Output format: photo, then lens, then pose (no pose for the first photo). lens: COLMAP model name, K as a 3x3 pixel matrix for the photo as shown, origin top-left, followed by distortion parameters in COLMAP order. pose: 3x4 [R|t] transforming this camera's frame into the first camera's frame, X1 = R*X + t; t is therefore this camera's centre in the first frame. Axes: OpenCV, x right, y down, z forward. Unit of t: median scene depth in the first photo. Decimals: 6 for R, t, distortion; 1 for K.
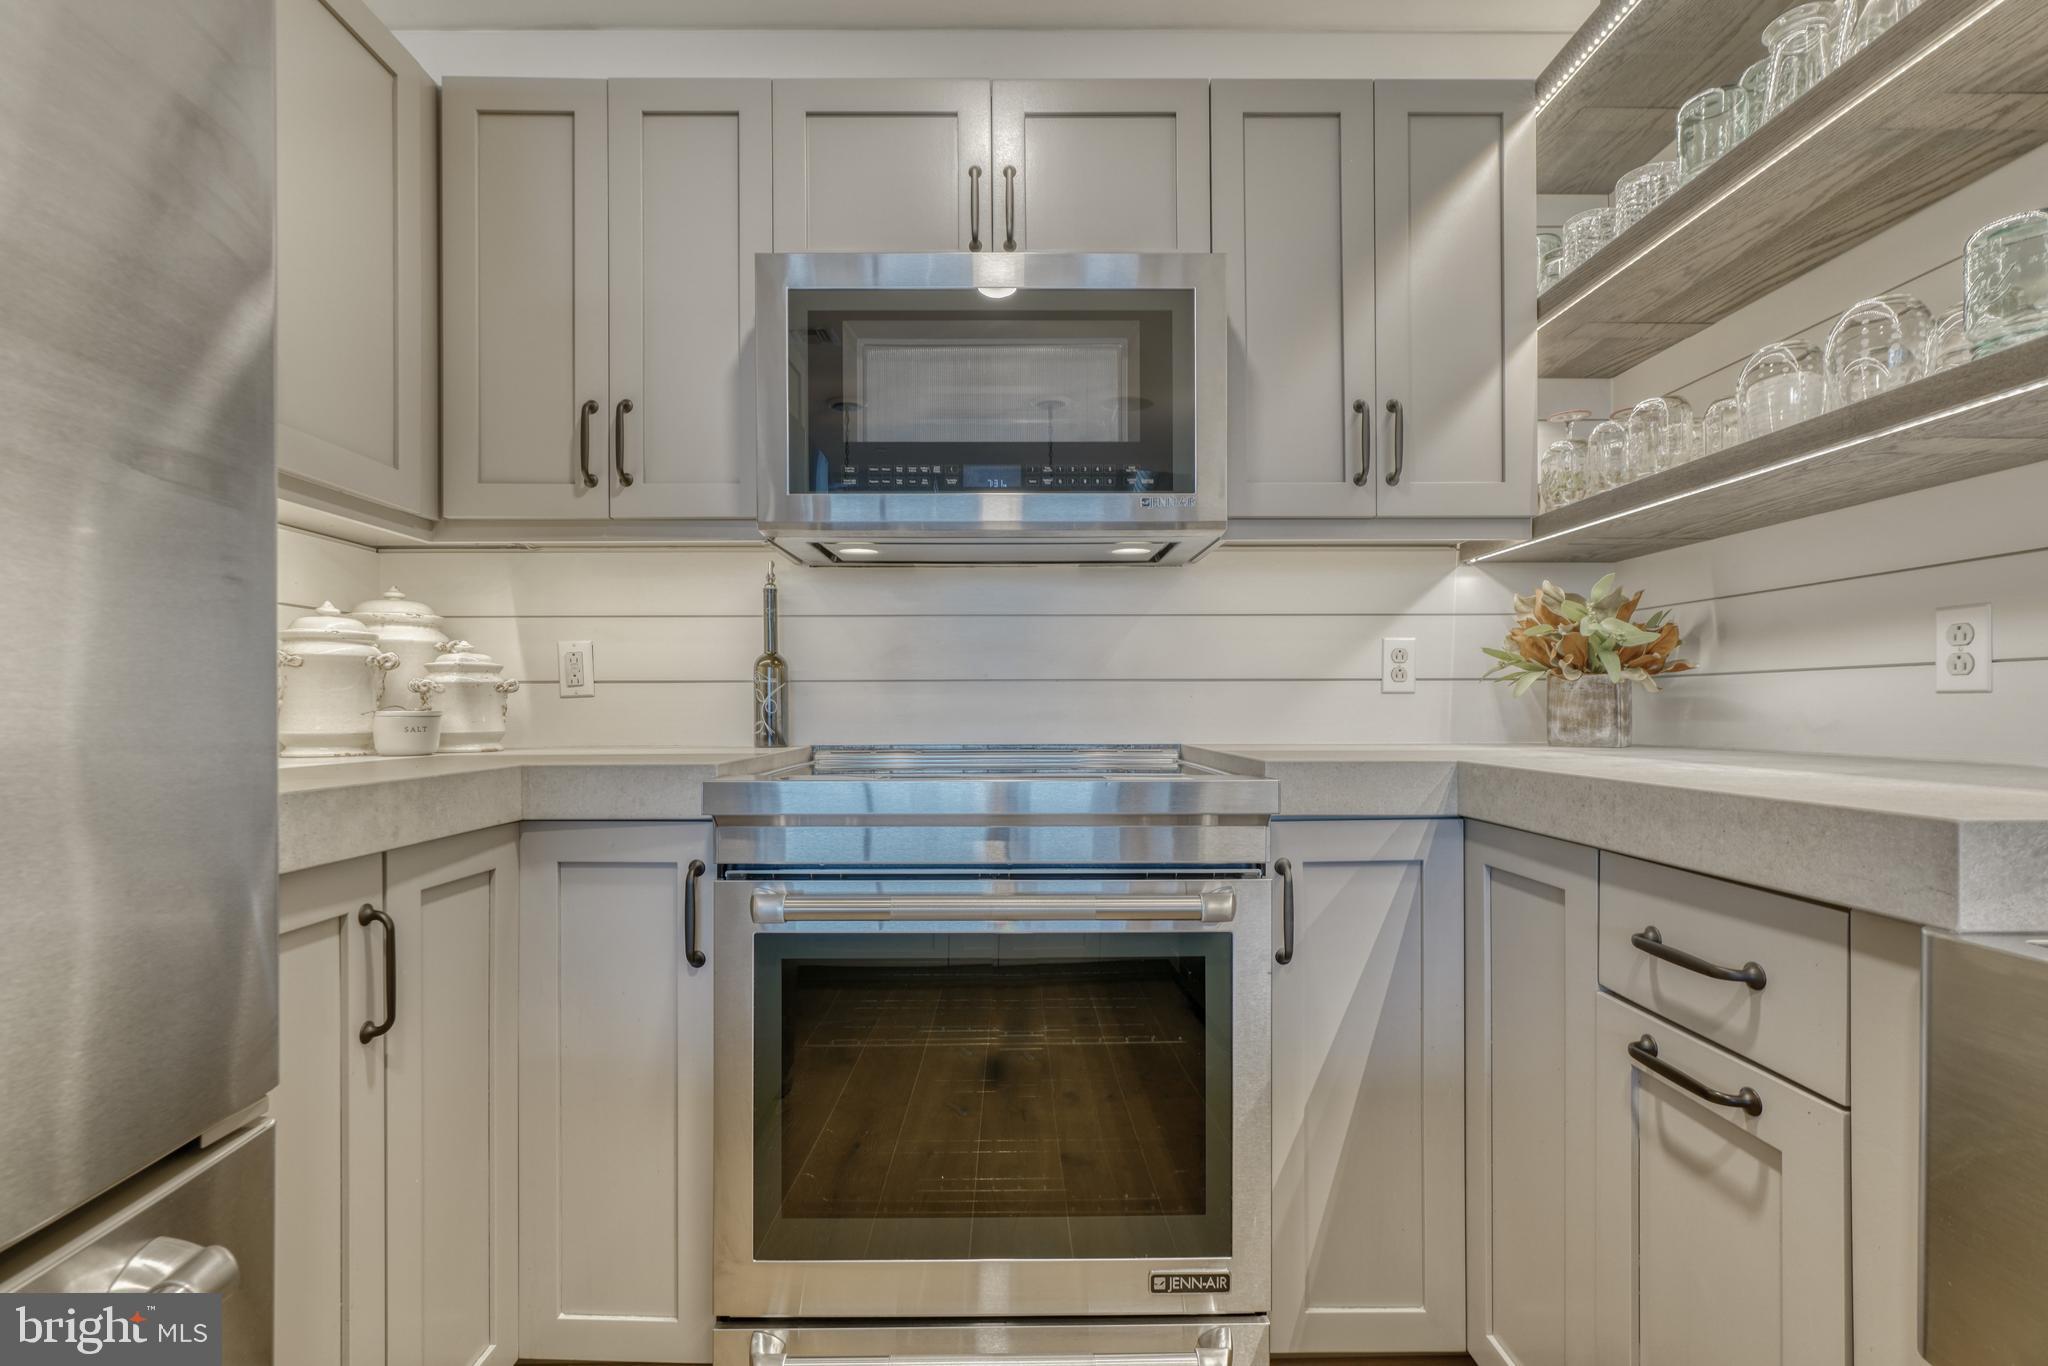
lens RADIAL K [[936.4, 0, 1015.8], [0, 936.4, 709.4], [0, 0, 1]] dist [-0.000901, 0.001513]
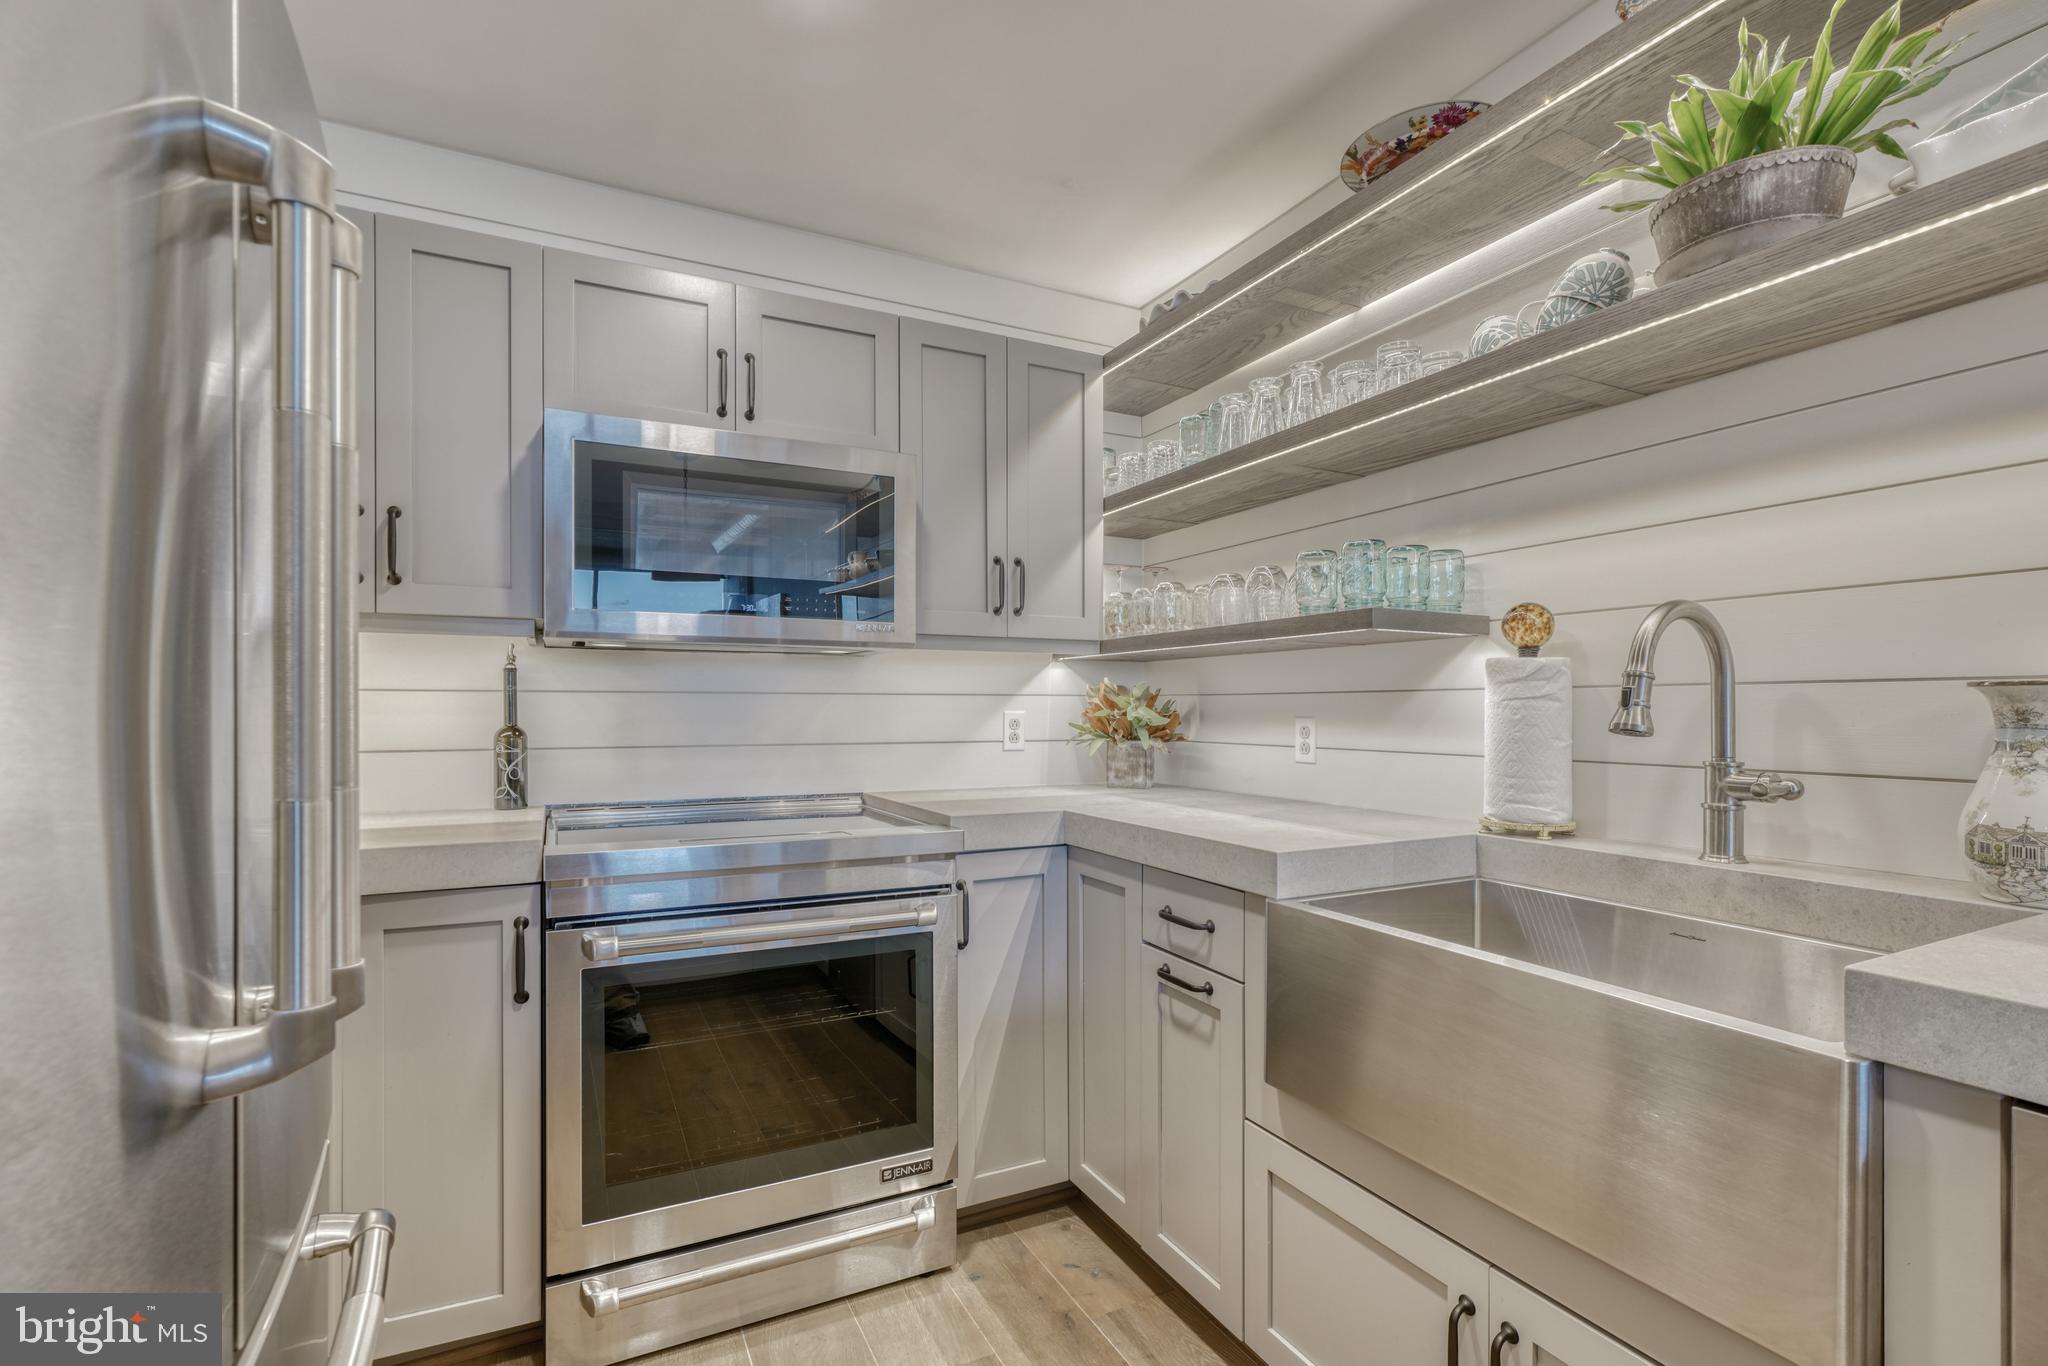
lens RADIAL K [[936.5, 0, 1023.7], [0, 936.5, 711.9], [0, 0, 1]] dist [-0.001411, 0.001177]
pose [[0.899344, 0.003426, 0.437229, -0.276910], [-0.002526, 0.999993, -0.002641, -0.103770], [-0.437235, 0.001271, 0.899347, -0.387271]]
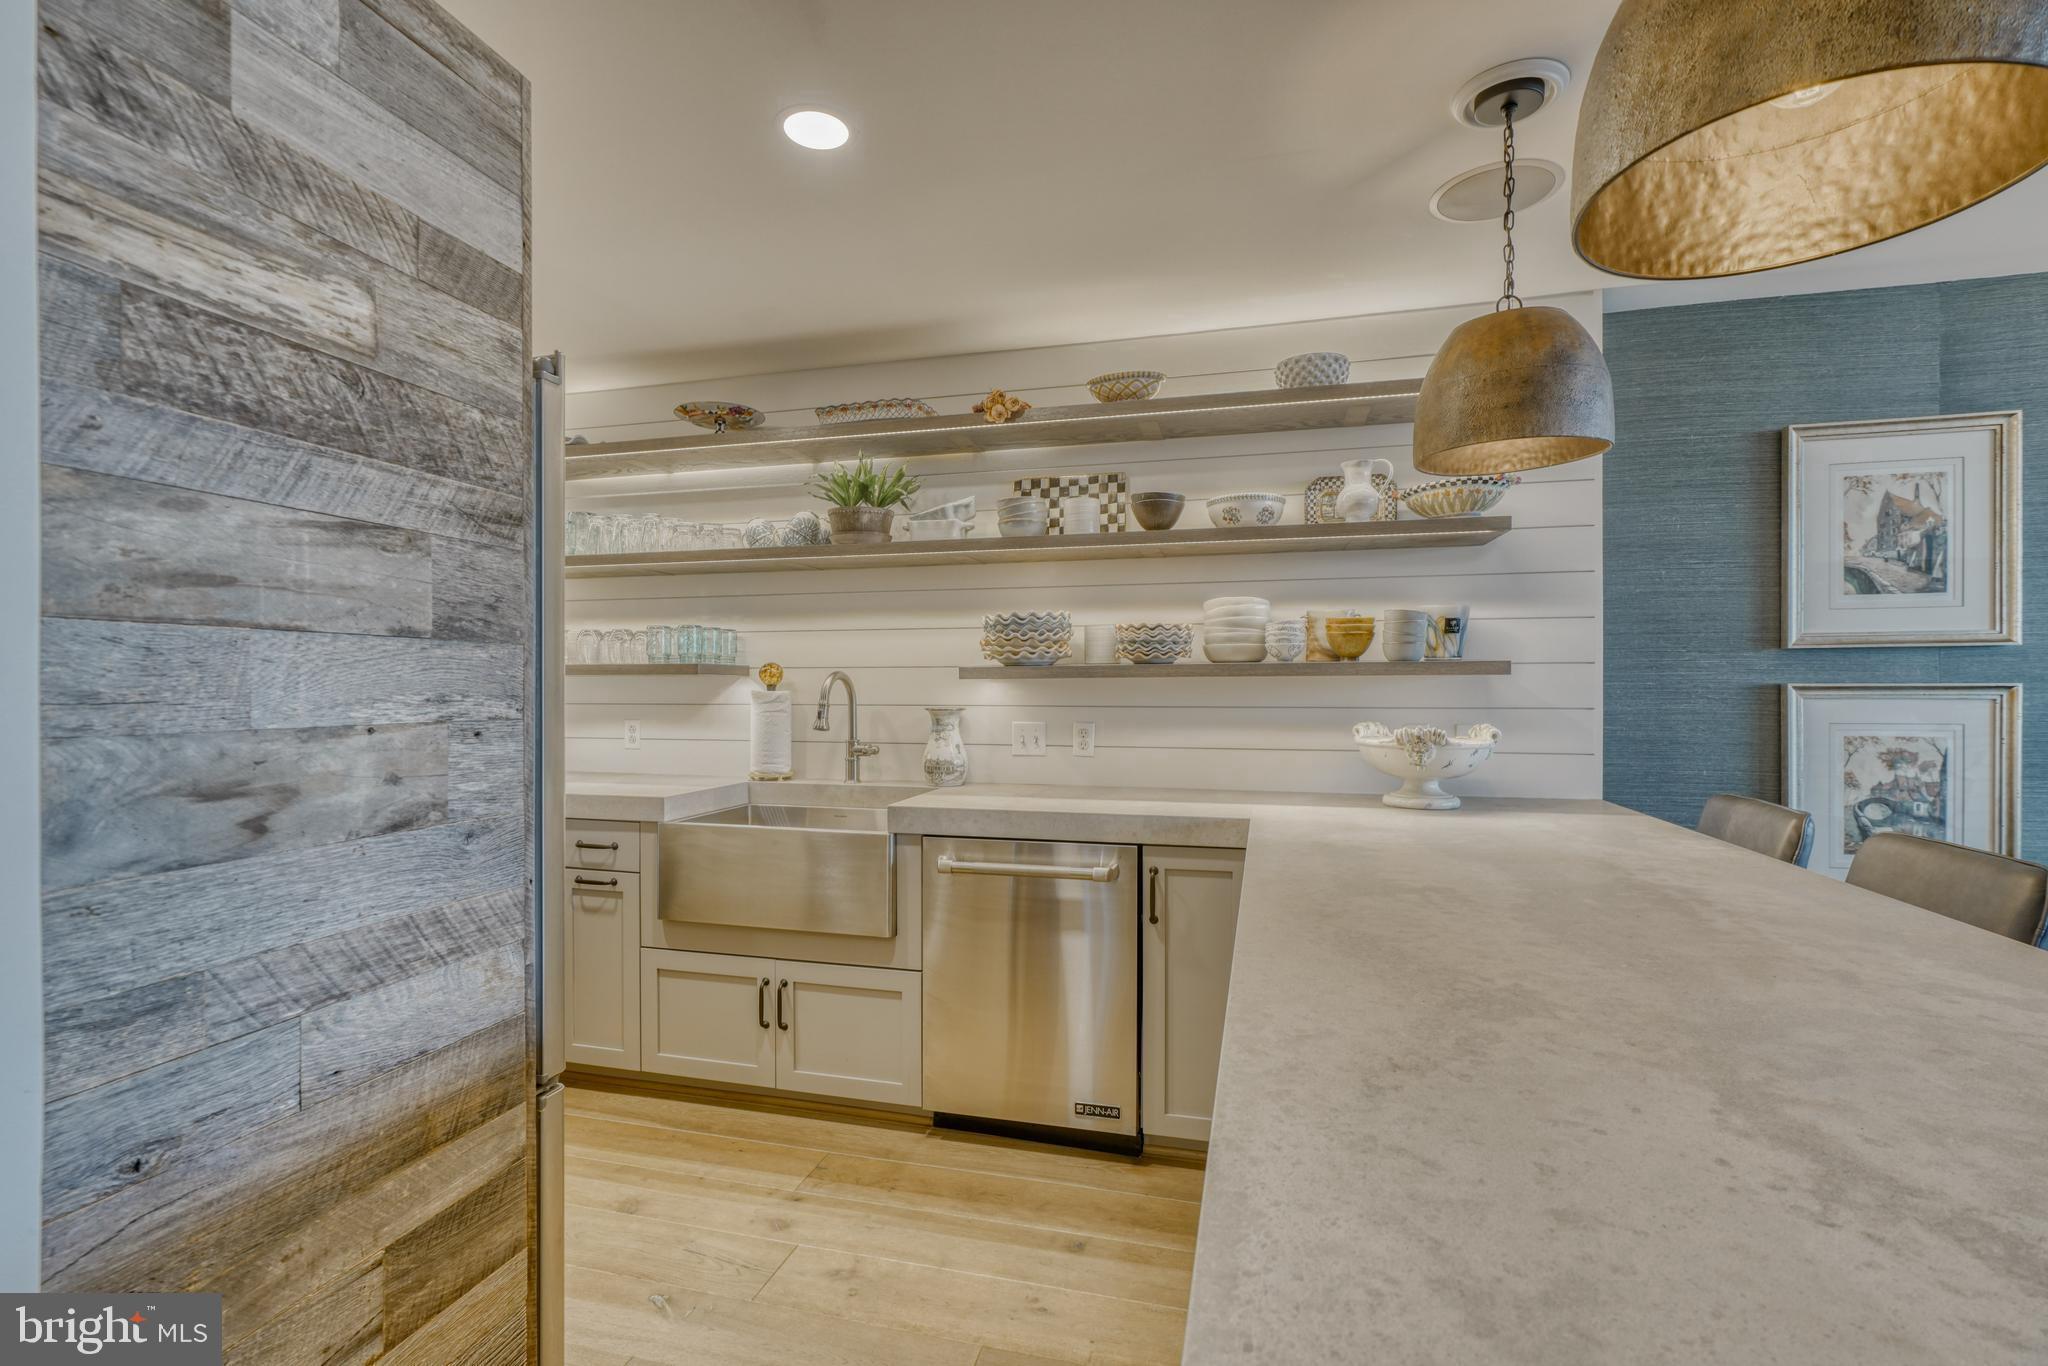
lens RADIAL K [[918.6, 0, 1025.1], [0, 918.6, 680.2], [0, 0, 1]] dist [-0.002711, 0.000938]
pose [[0.268388, 0.009105, 0.963268, -1.281801], [0.003817, 0.999937, -0.010515, -0.179748], [-0.963303, 0.006499, 0.268337, -0.854878]]
